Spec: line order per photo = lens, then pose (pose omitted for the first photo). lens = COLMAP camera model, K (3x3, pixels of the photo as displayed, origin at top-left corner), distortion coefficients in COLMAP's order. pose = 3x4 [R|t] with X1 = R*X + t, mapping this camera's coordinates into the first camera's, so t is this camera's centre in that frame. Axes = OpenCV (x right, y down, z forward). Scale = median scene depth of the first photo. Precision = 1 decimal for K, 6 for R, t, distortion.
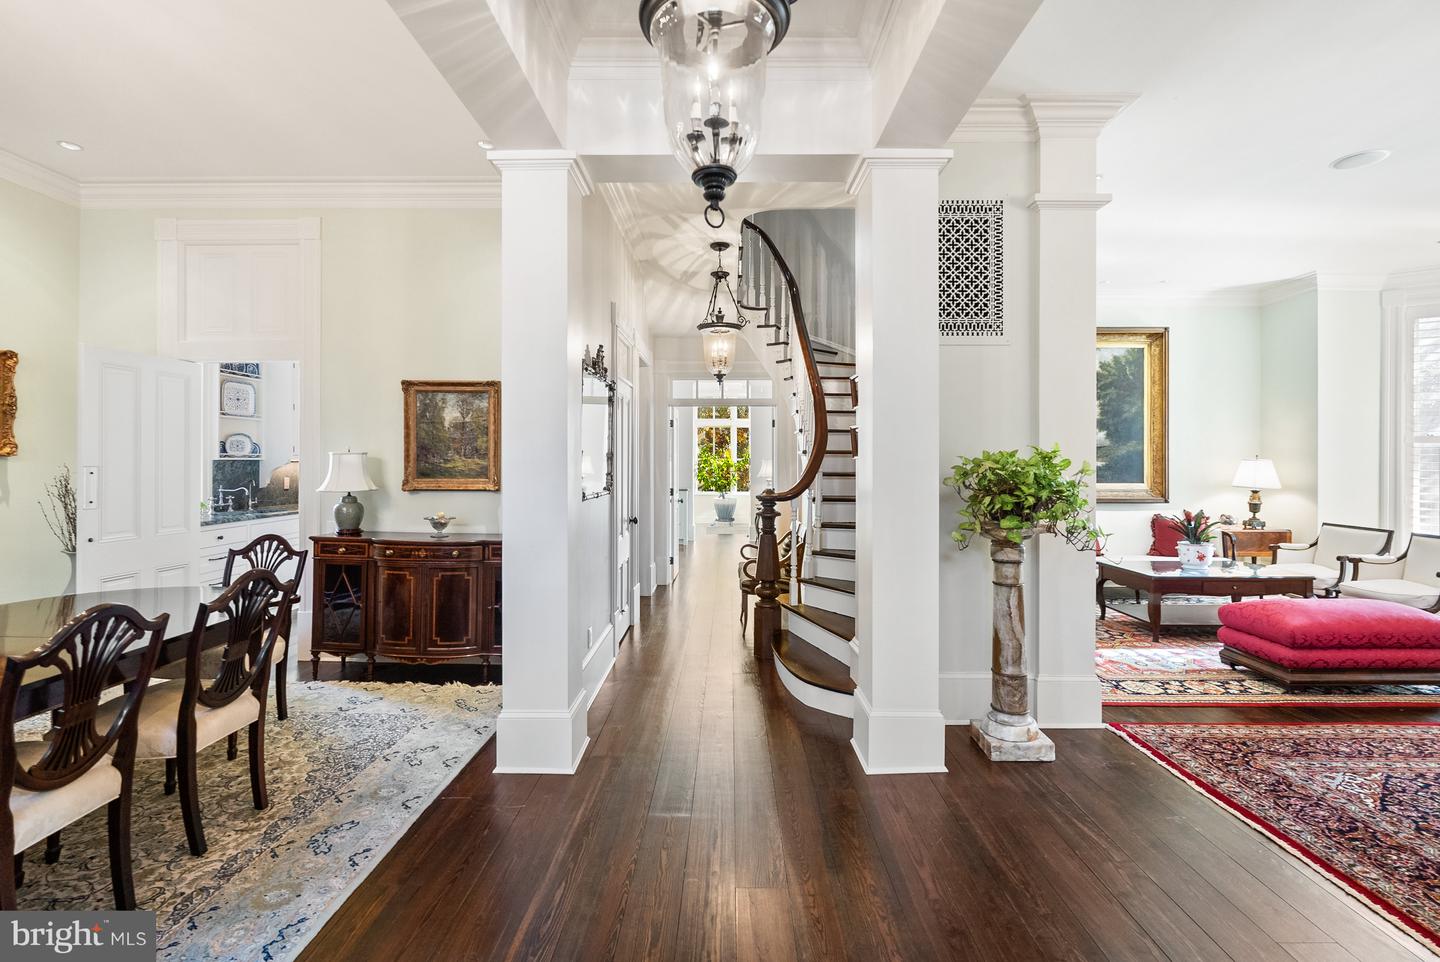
lens RADIAL K [[646.4, 0, 716.0], [0, 646.4, 456.6], [0, 0, 1]] dist [-0.000638, -0.000099]
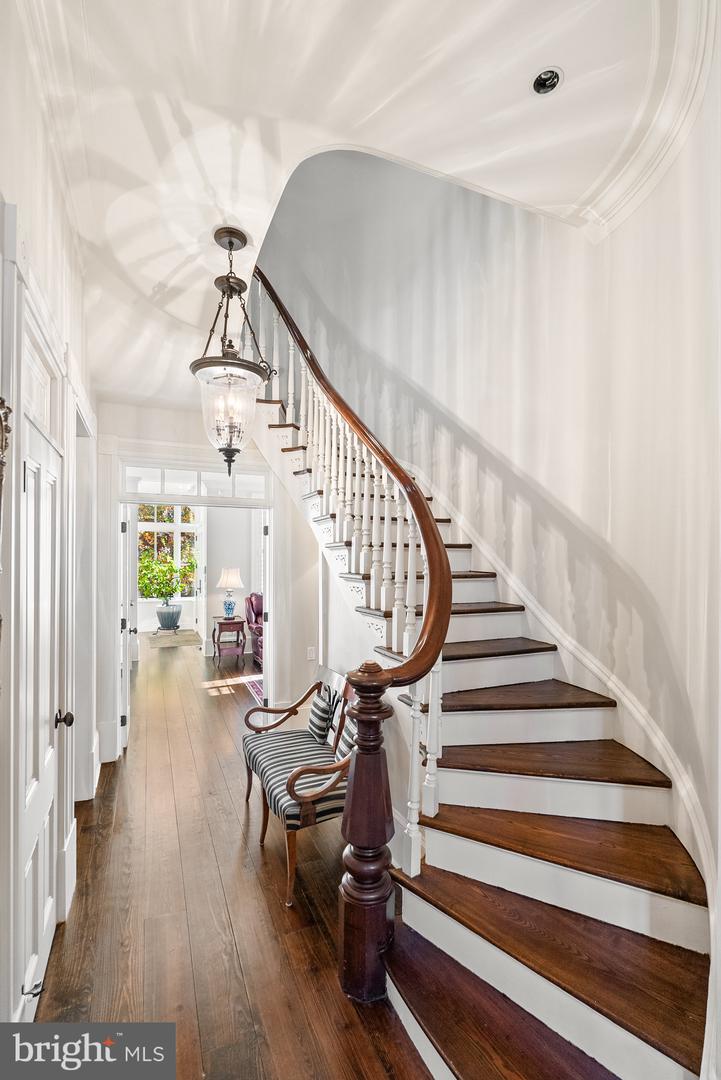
lens RADIAL K [[487.1, 0, 360.8], [0, 487.1, 553.9], [0, 0, 1]] dist [-0.003668, -0.000206]
pose [[0.907865, 0.003463, 0.419248, -0.094254], [-0.003400, 0.999994, -0.000897, -0.037961], [-0.419248, -0.000611, 0.907872, 0.683079]]
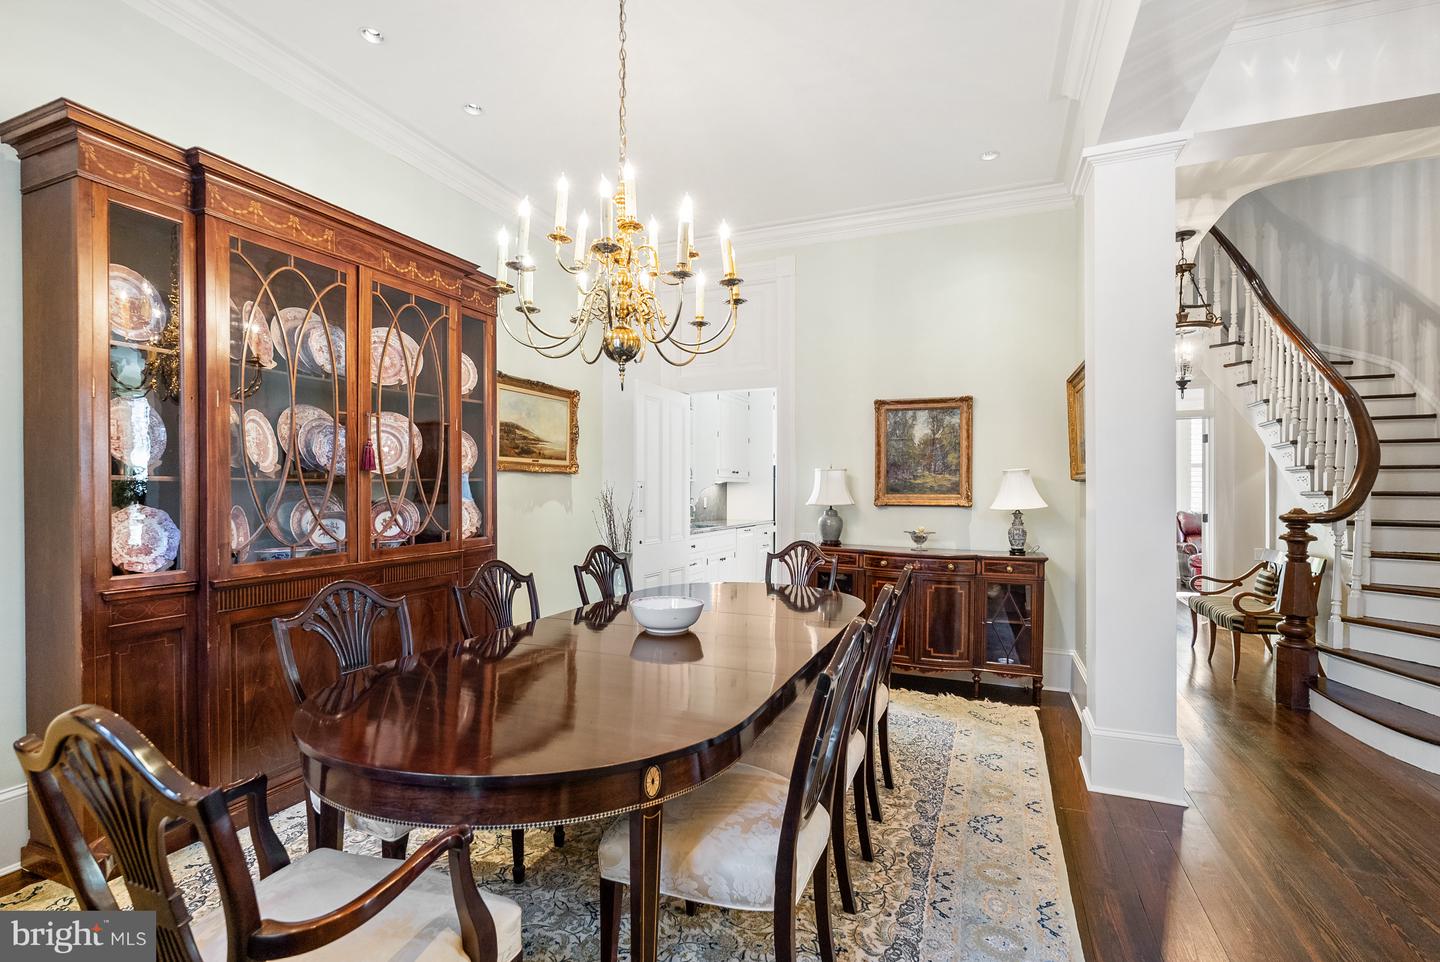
lens RADIAL K [[649.5, 0, 724.6], [0, 649.5, 488.8], [0, 0, 1]] dist [-0.003668, -0.000206]
pose [[0.931814, -0.000013, -0.362936, -0.326952], [0.000638, 0.999999, 0.001601, 0.023599], [0.362936, -0.001723, 0.931813, -0.066016]]
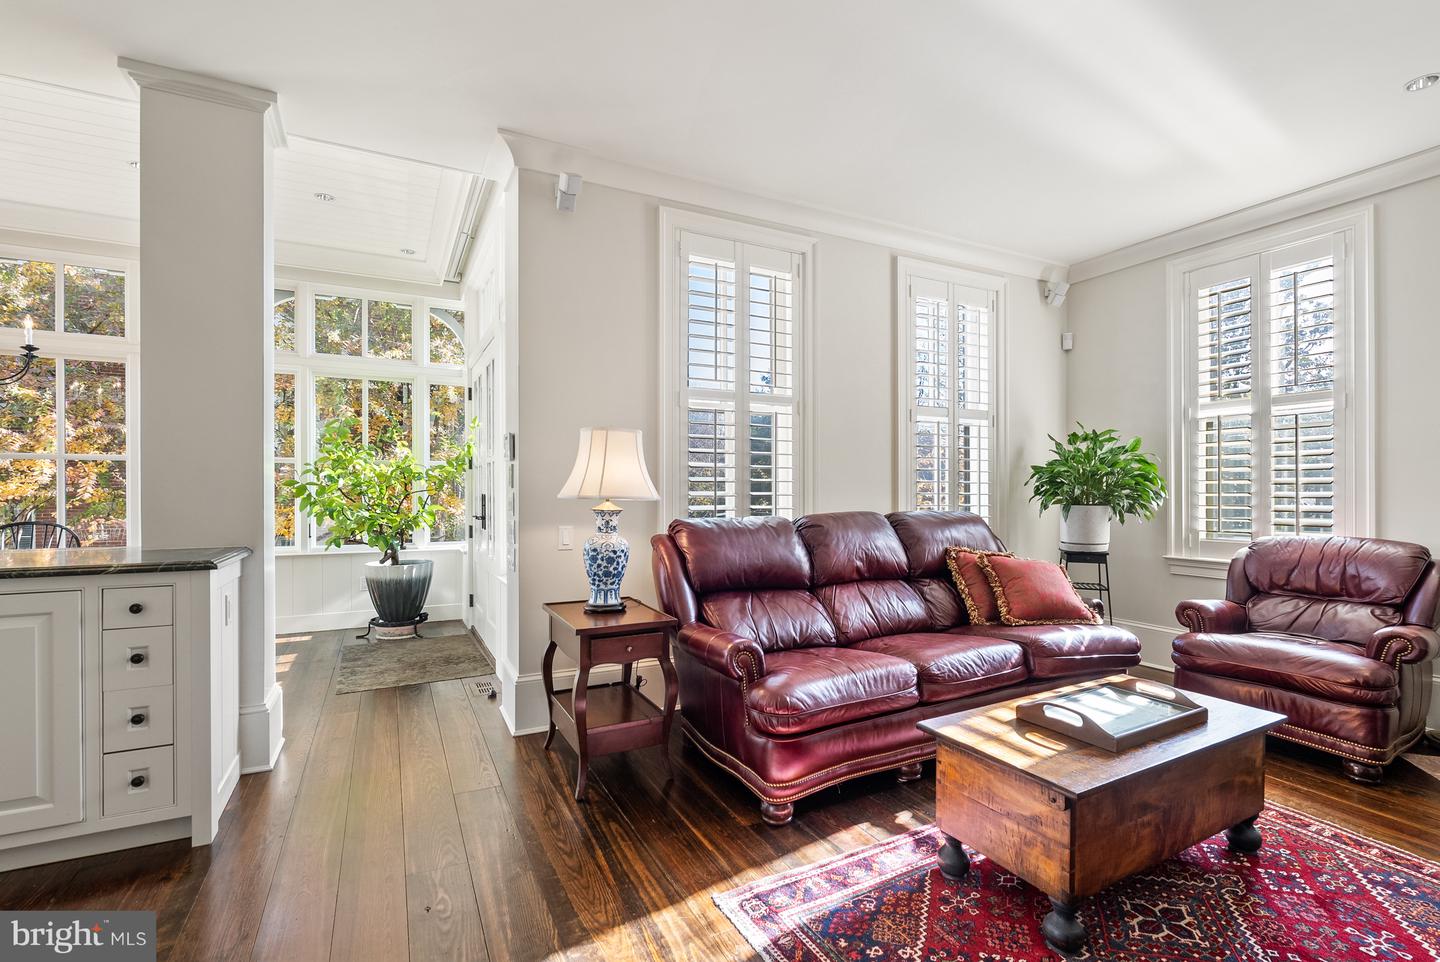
lens RADIAL K [[649.5, 0, 724.6], [0, 649.5, 488.8], [0, 0, 1]] dist [-0.003668, -0.000206]
pose [[0.875979, 0.000193, 0.482349, -0.006732], [-0.000613, 1.000000, 0.000713, 0.066624], [-0.482349, -0.000921, 0.875979, 1.780350]]
